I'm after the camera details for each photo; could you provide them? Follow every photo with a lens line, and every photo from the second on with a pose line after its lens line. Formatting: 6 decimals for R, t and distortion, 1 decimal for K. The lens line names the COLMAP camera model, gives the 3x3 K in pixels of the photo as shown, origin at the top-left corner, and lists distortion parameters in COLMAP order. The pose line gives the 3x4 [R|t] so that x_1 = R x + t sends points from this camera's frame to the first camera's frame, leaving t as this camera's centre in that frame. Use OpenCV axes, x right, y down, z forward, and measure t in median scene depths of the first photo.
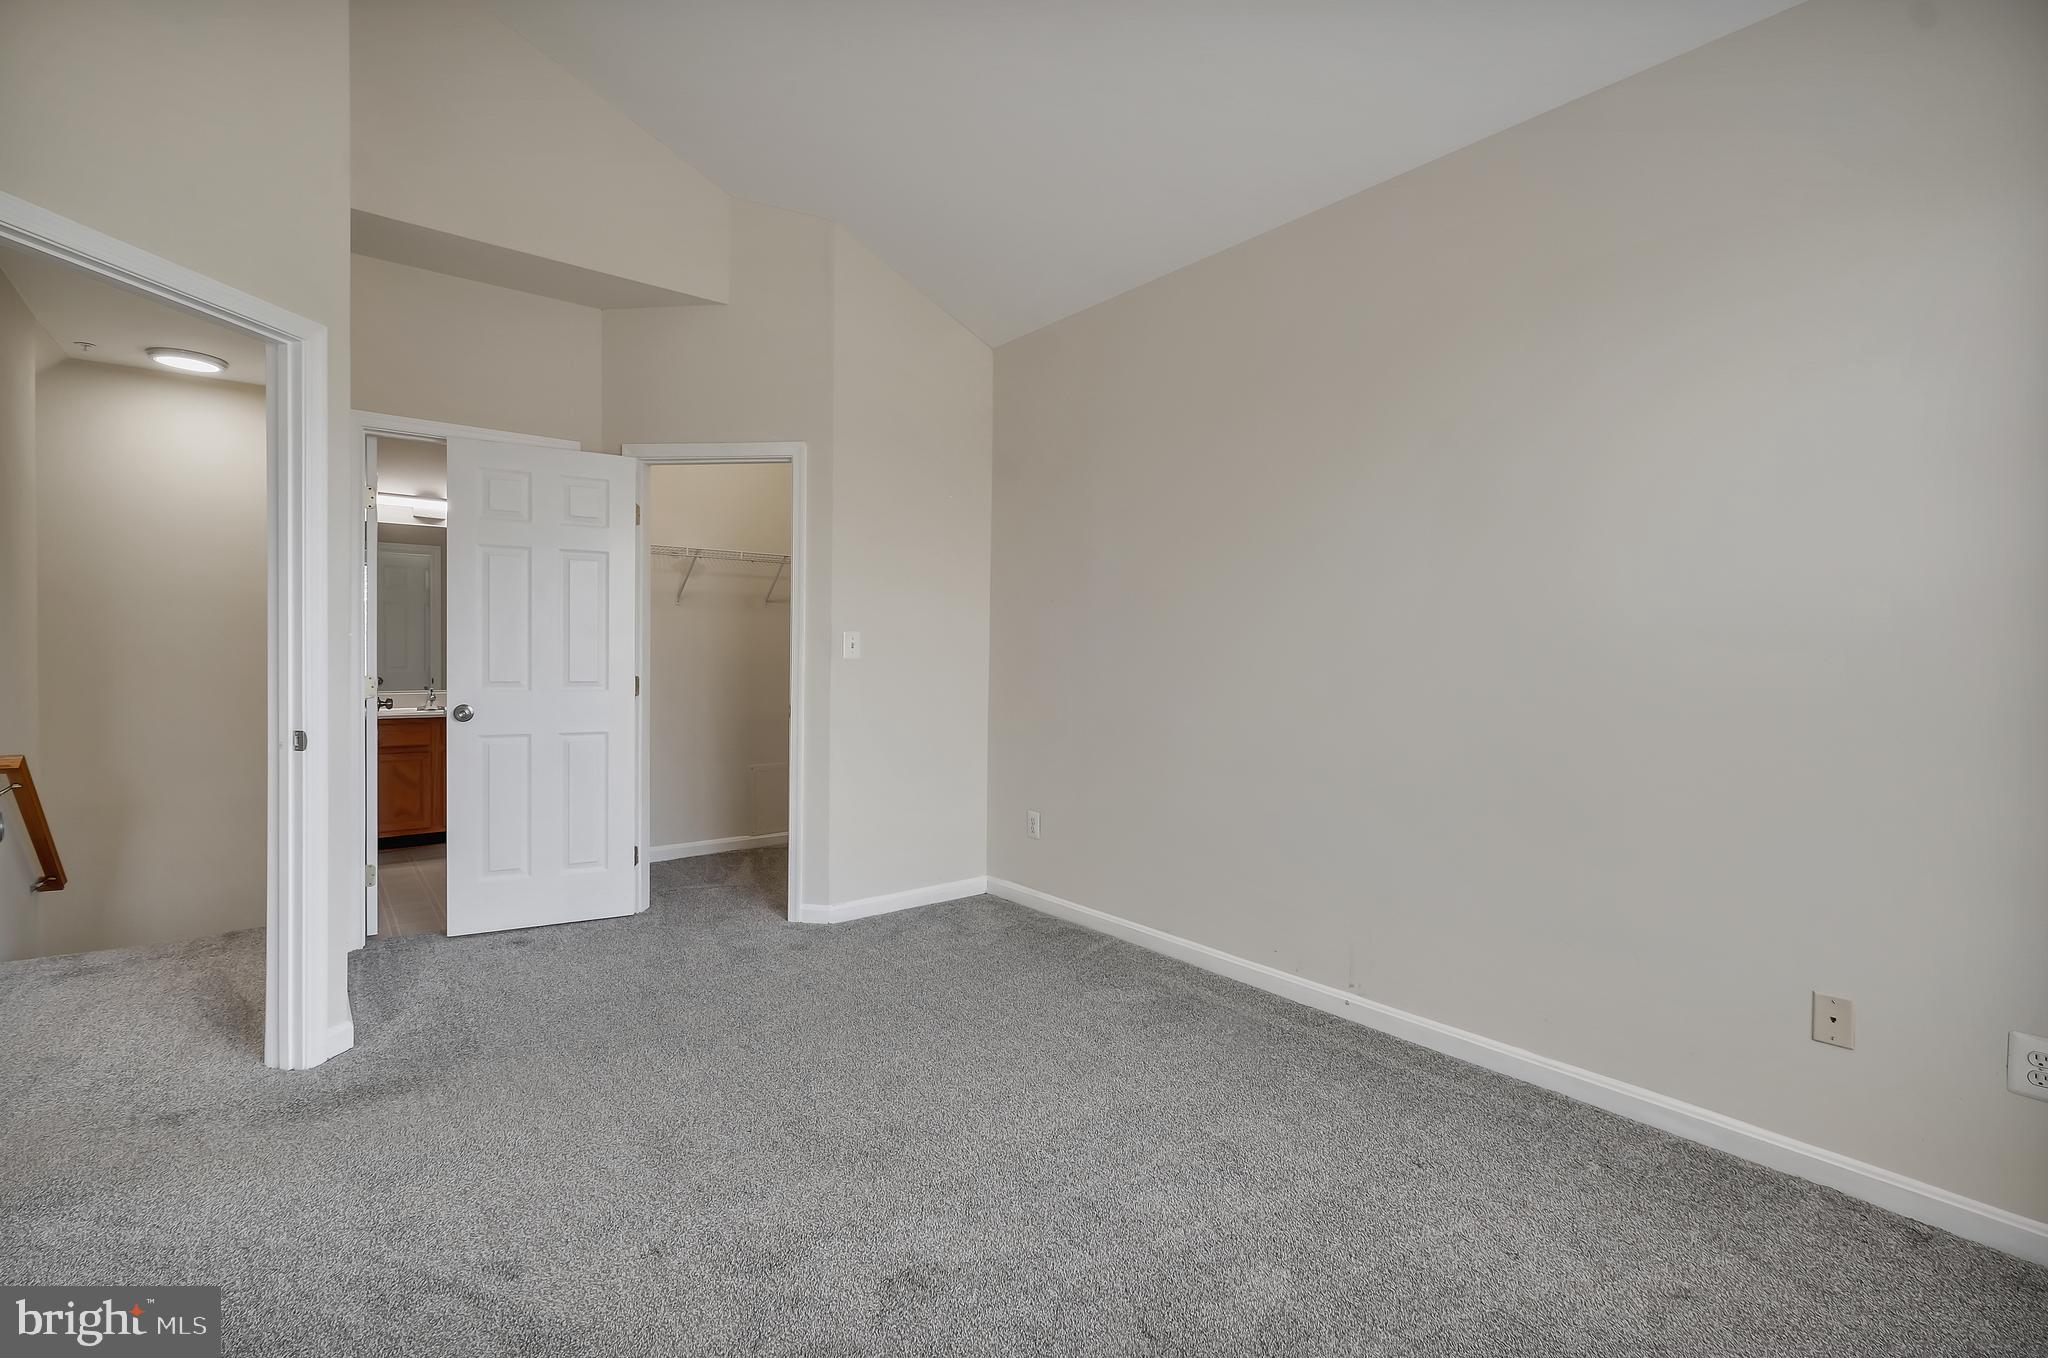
lens RADIAL K [[891.4, 0, 1032.7], [0, 891.4, 663.1], [0, 0, 1]] dist [-0.000672, -0.000279]
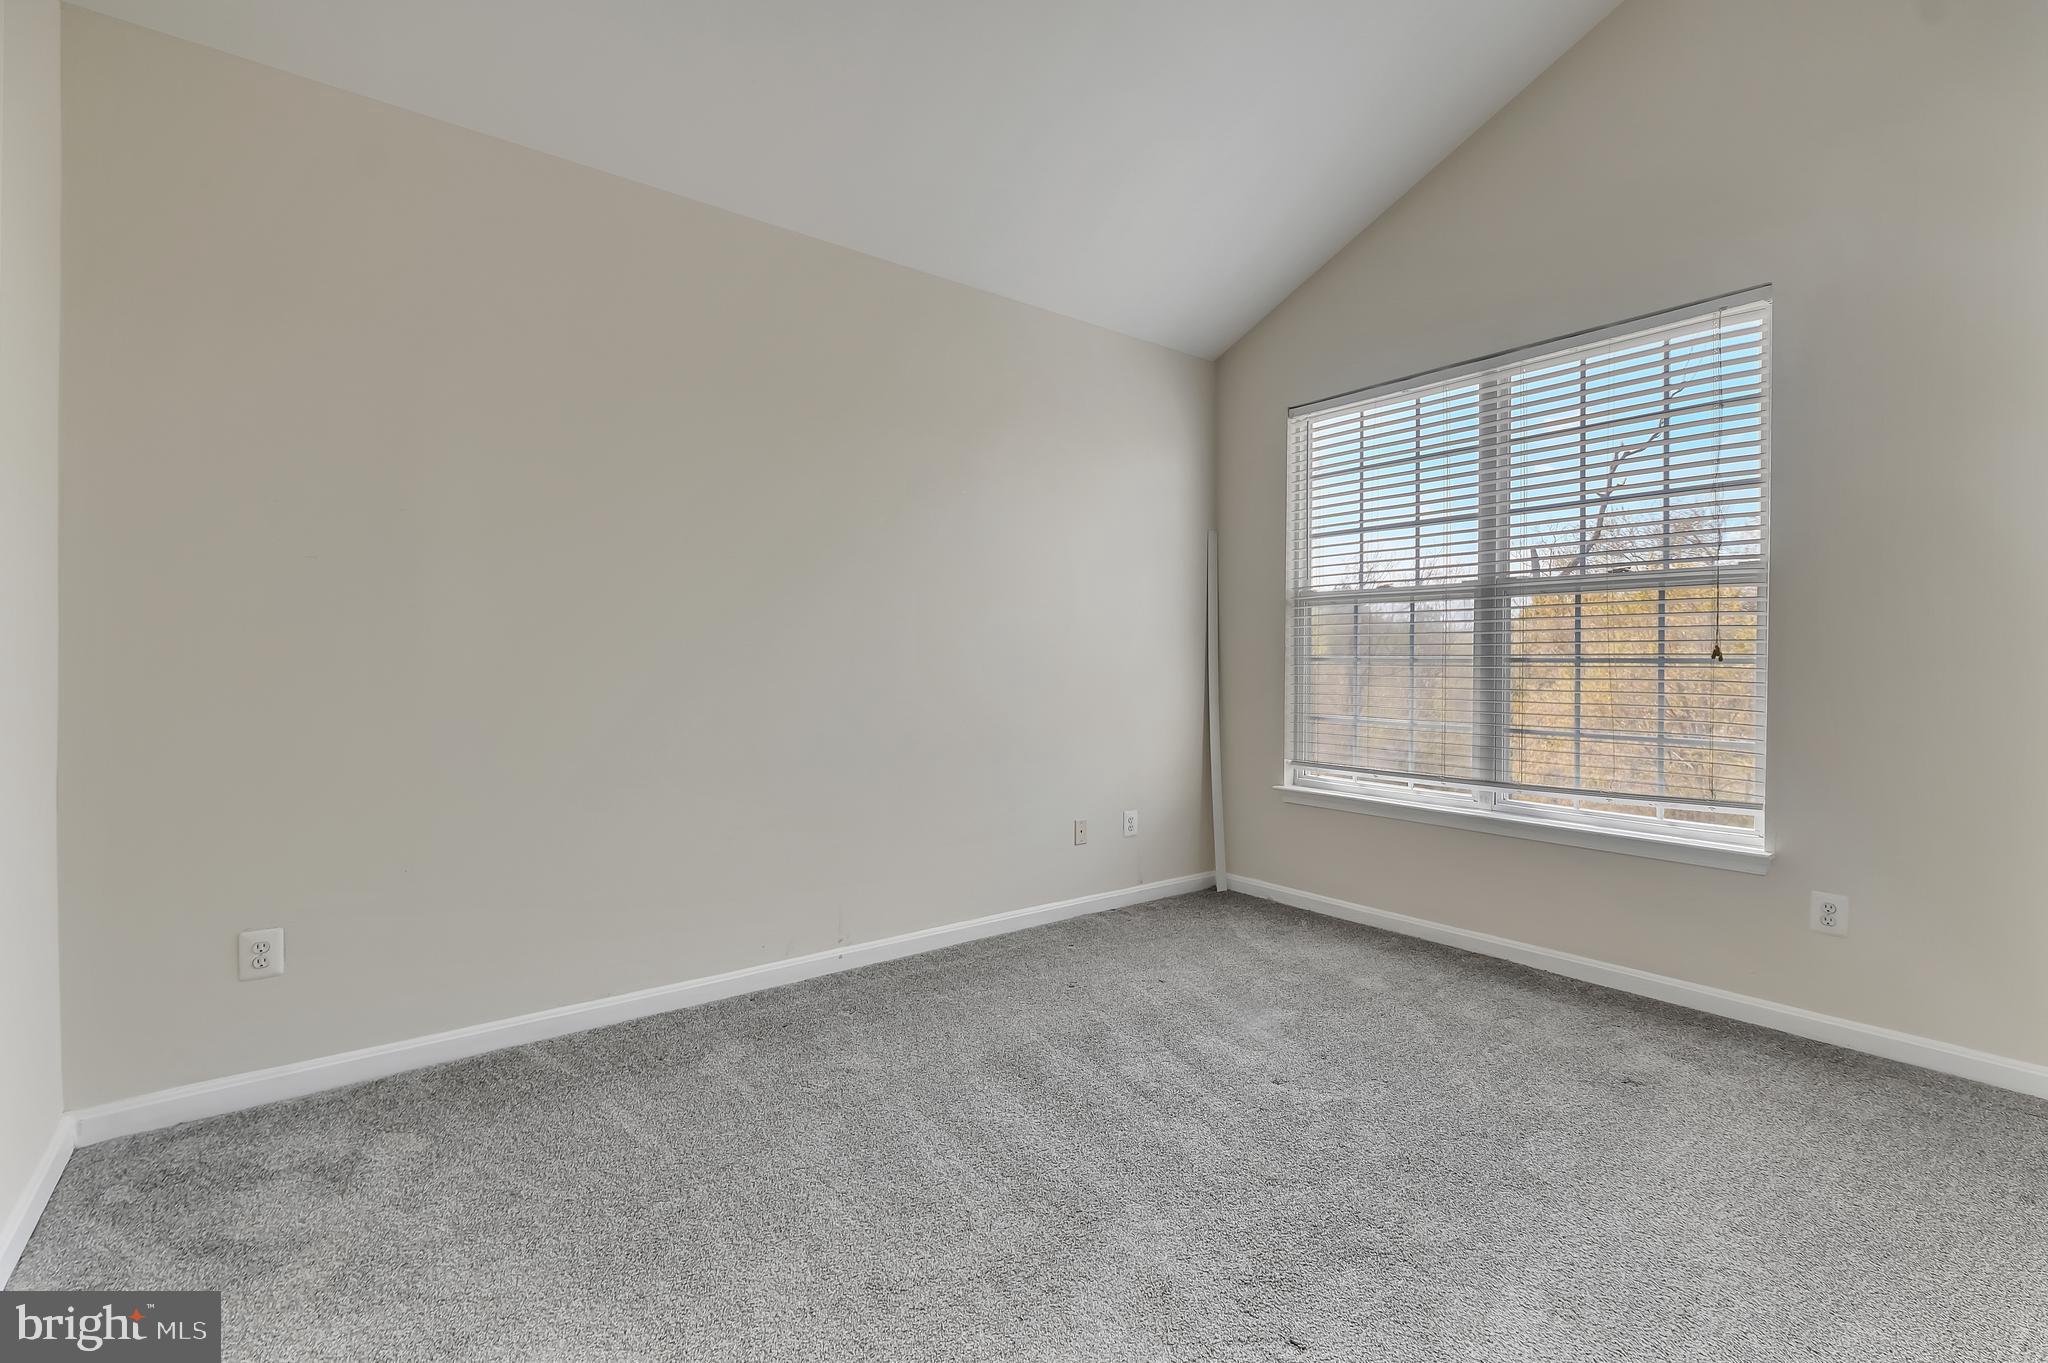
lens RADIAL K [[891.4, 0, 1032.7], [0, 891.4, 665.6], [0, 0, 1]] dist [-0.000672, -0.000279]
pose [[0.007392, -0.010920, 0.999913, -0.625124], [0.000109, 0.999940, 0.010919, -0.002333], [-0.999973, 0.000028, 0.007392, 0.604282]]
